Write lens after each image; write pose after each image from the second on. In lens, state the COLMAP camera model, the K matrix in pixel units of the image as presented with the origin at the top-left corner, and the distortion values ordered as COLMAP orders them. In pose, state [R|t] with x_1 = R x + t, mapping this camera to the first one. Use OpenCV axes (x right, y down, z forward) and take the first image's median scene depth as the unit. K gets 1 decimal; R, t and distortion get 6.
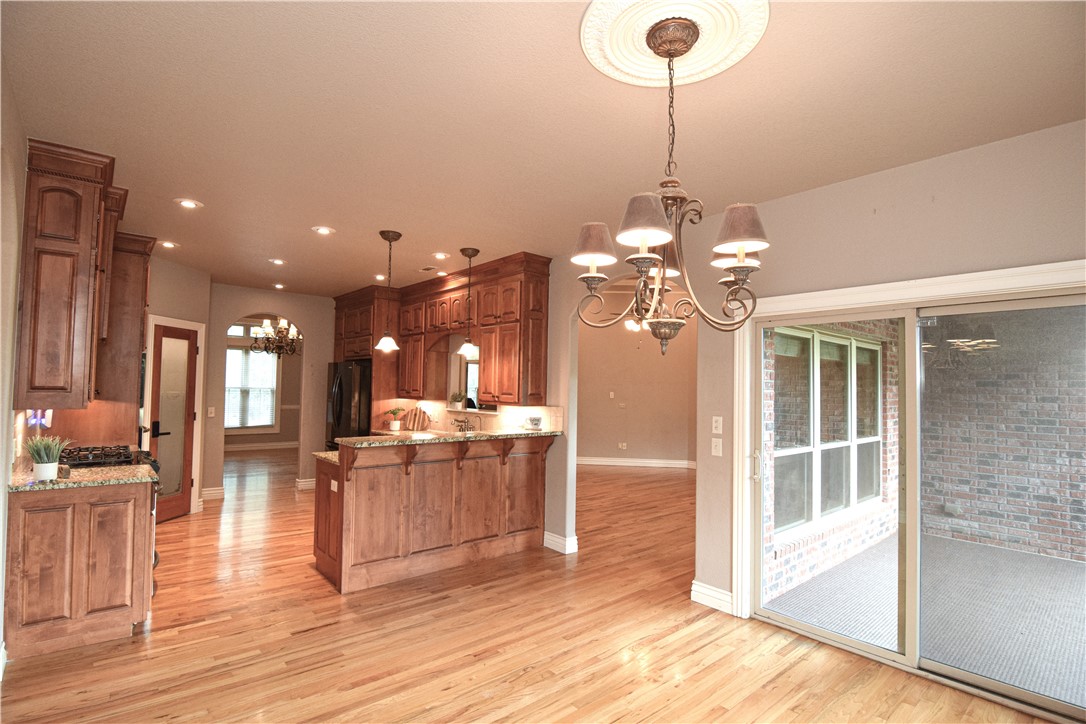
lens RADIAL K [[522.0, 0, 542.9], [0, 522.0, 366.8], [0, 0, 1]] dist [-0.004976, -0.012465]
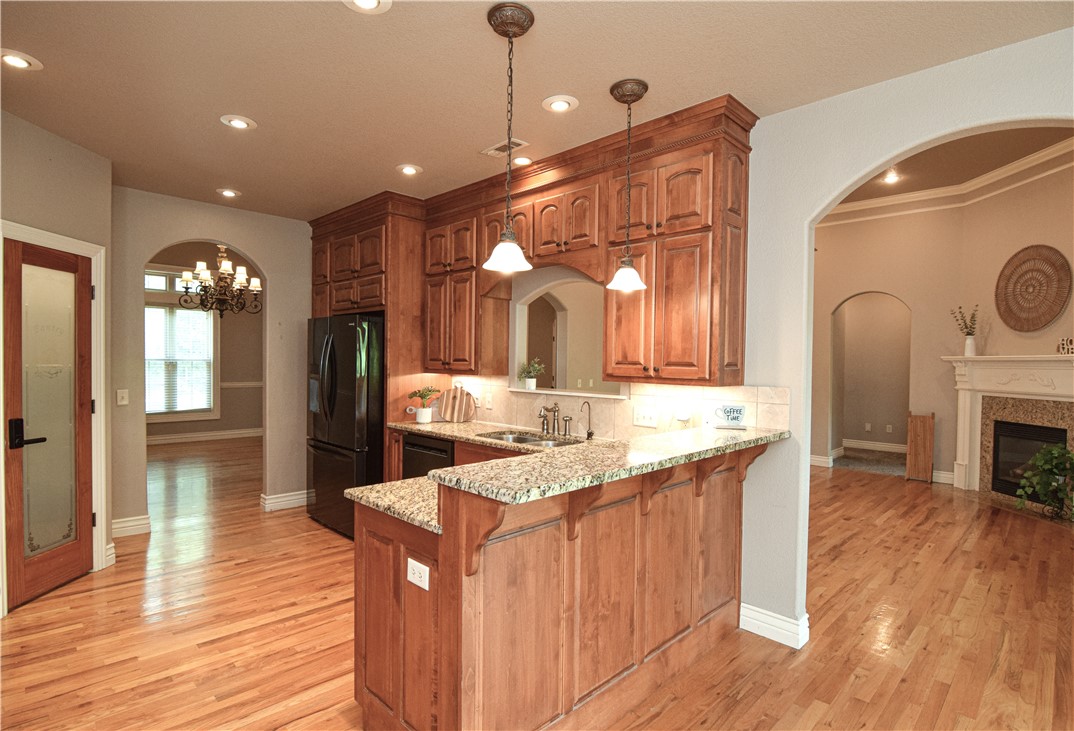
lens RADIAL K [[543.9, 0, 526.0], [0, 543.9, 369.9], [0, 0, 1]] dist [-0.005537, -0.010712]
pose [[0.997545, -0.006453, 0.069736, -0.275007], [0.002314, 0.998239, 0.059273, 0.023838], [-0.069995, -0.058966, 0.995803, 0.442035]]
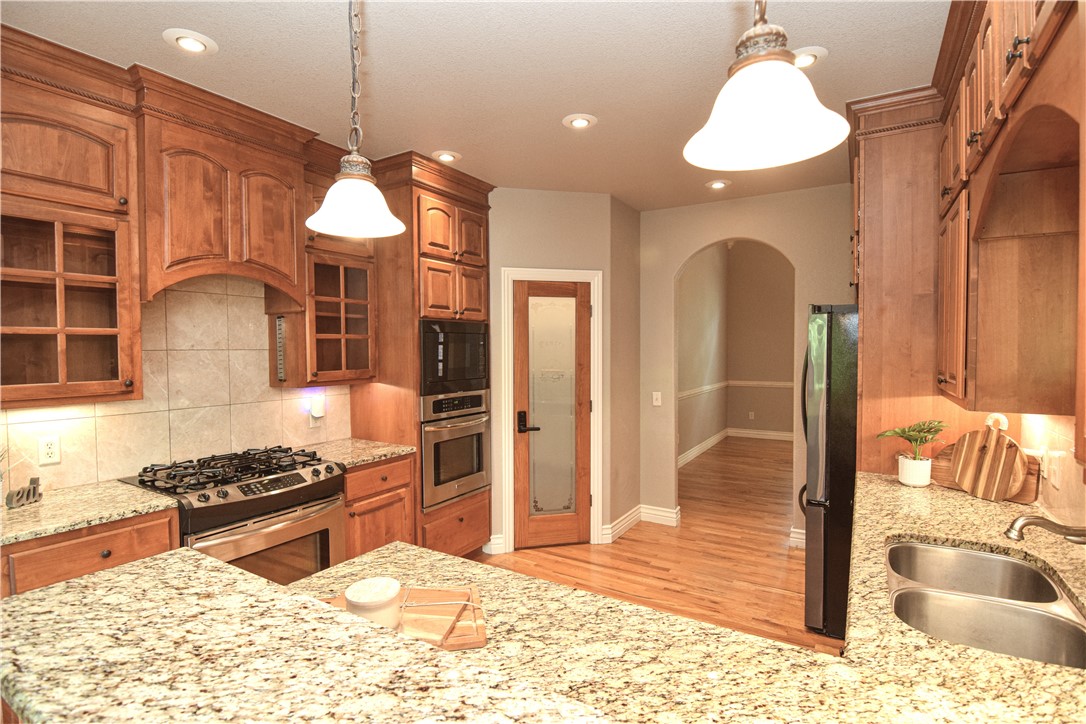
lens RADIAL K [[522.0, 0, 542.9], [0, 522.0, 366.8], [0, 0, 1]] dist [-0.004976, -0.012465]
pose [[0.305897, 0.010853, -0.952003, -0.030723], [0.048663, 0.998450, 0.027019, 0.024923], [0.950820, -0.054592, 0.304894, 0.873099]]
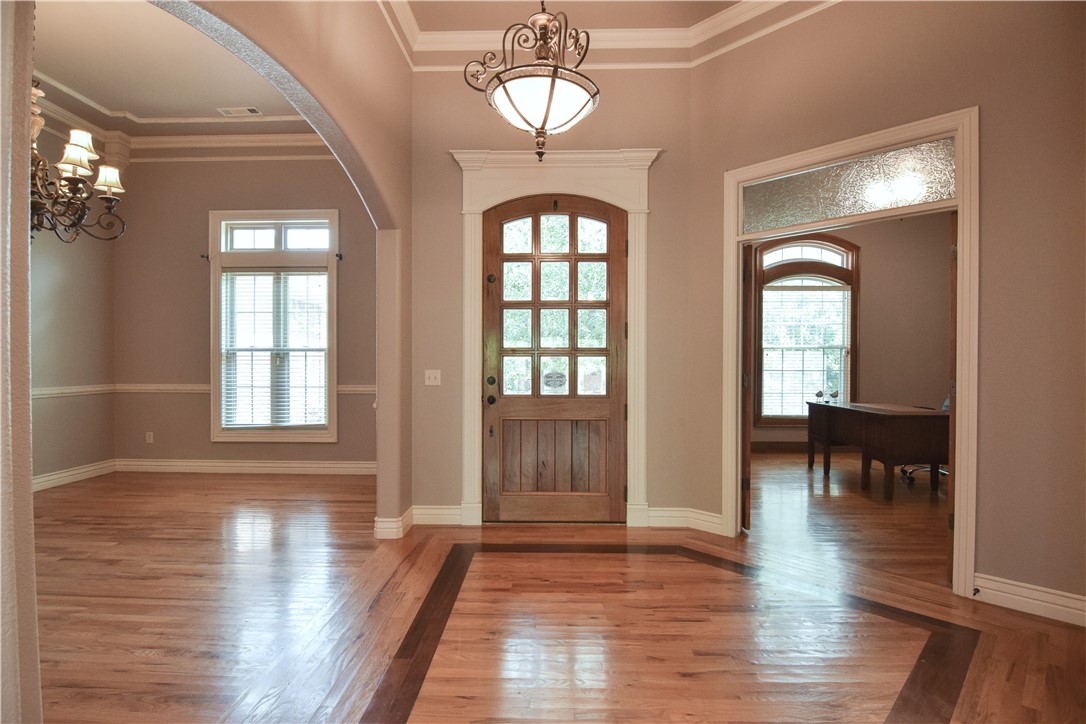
lens RADIAL K [[525.1, 0, 544.1], [0, 525.1, 367.7], [0, 0, 1]] dist [-0.011353, -0.007519]
pose [[0.746012, -0.011478, -0.665834, -0.093865], [0.039518, 0.998852, 0.027058, 0.125414], [0.664759, -0.046498, 0.745609, 1.831885]]
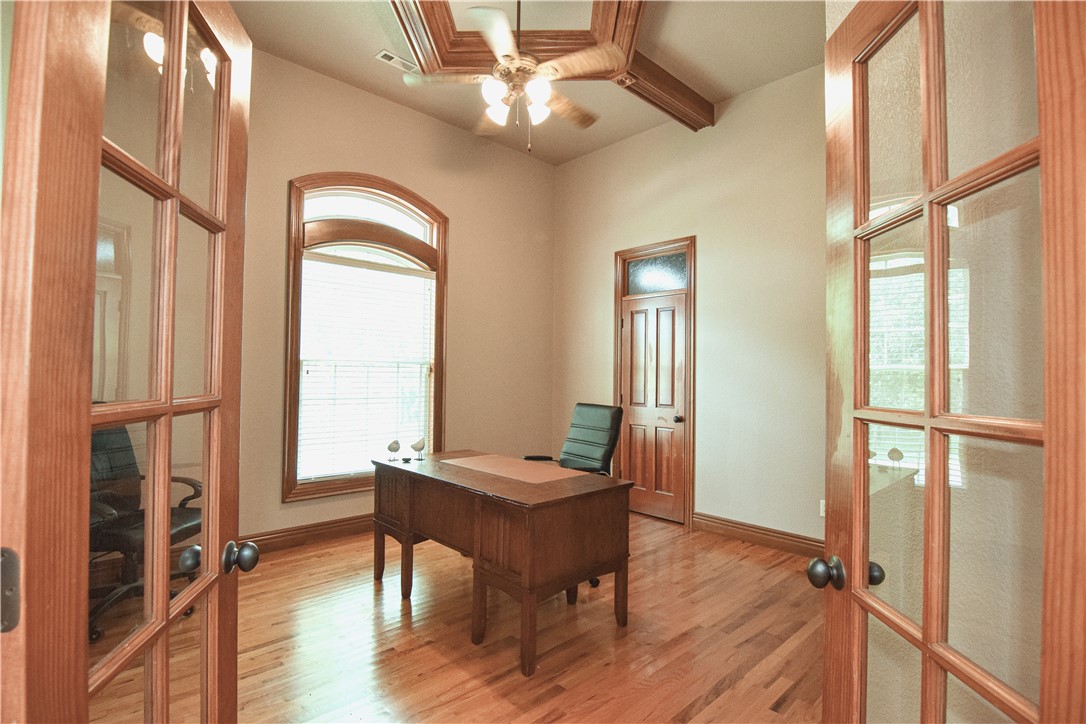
lens RADIAL K [[525.1, 0, 544.1], [0, 525.1, 367.7], [0, 0, 1]] dist [-0.011353, -0.007519]
pose [[0.998816, -0.009952, 0.047614, -0.194556], [0.008967, 0.999742, 0.020867, 0.129821], [-0.047809, -0.020415, 0.998648, 2.213670]]
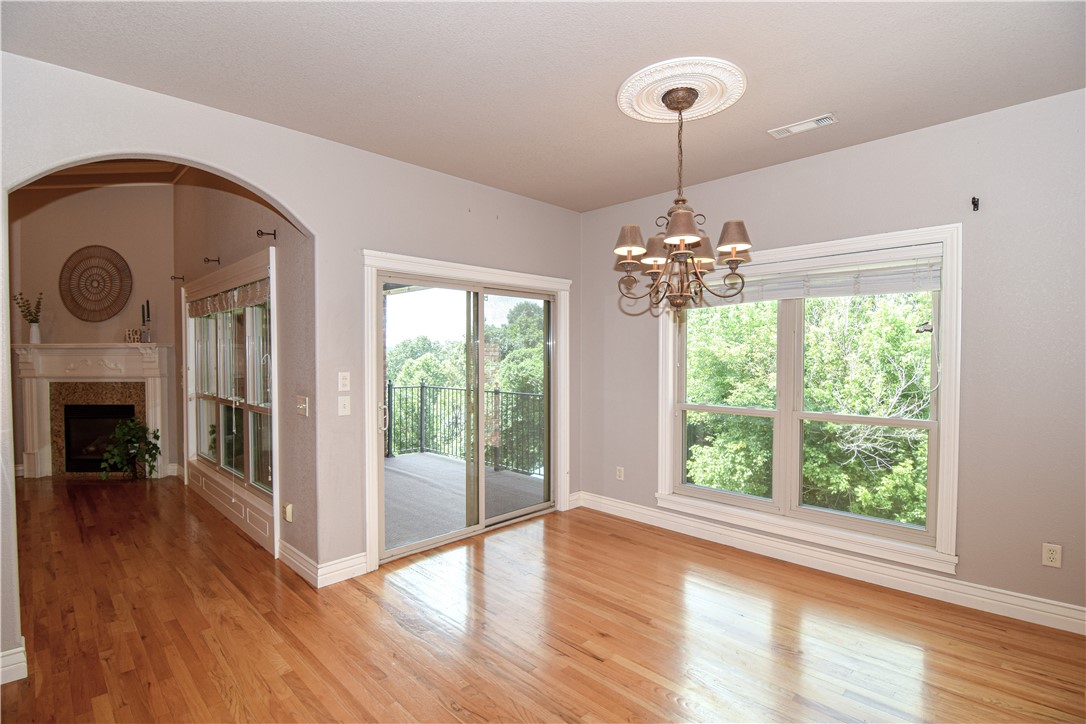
lens RADIAL K [[523.5, 0, 545.5], [0, 523.5, 366.3], [0, 0, 1]] dist [-0.000161, -0.016657]
pose [[-0.078135, -0.041720, 0.996070, -0.443757], [-0.041287, 0.998402, 0.038579, 0.026130], [-0.996088, -0.038110, -0.079732, 0.539151]]
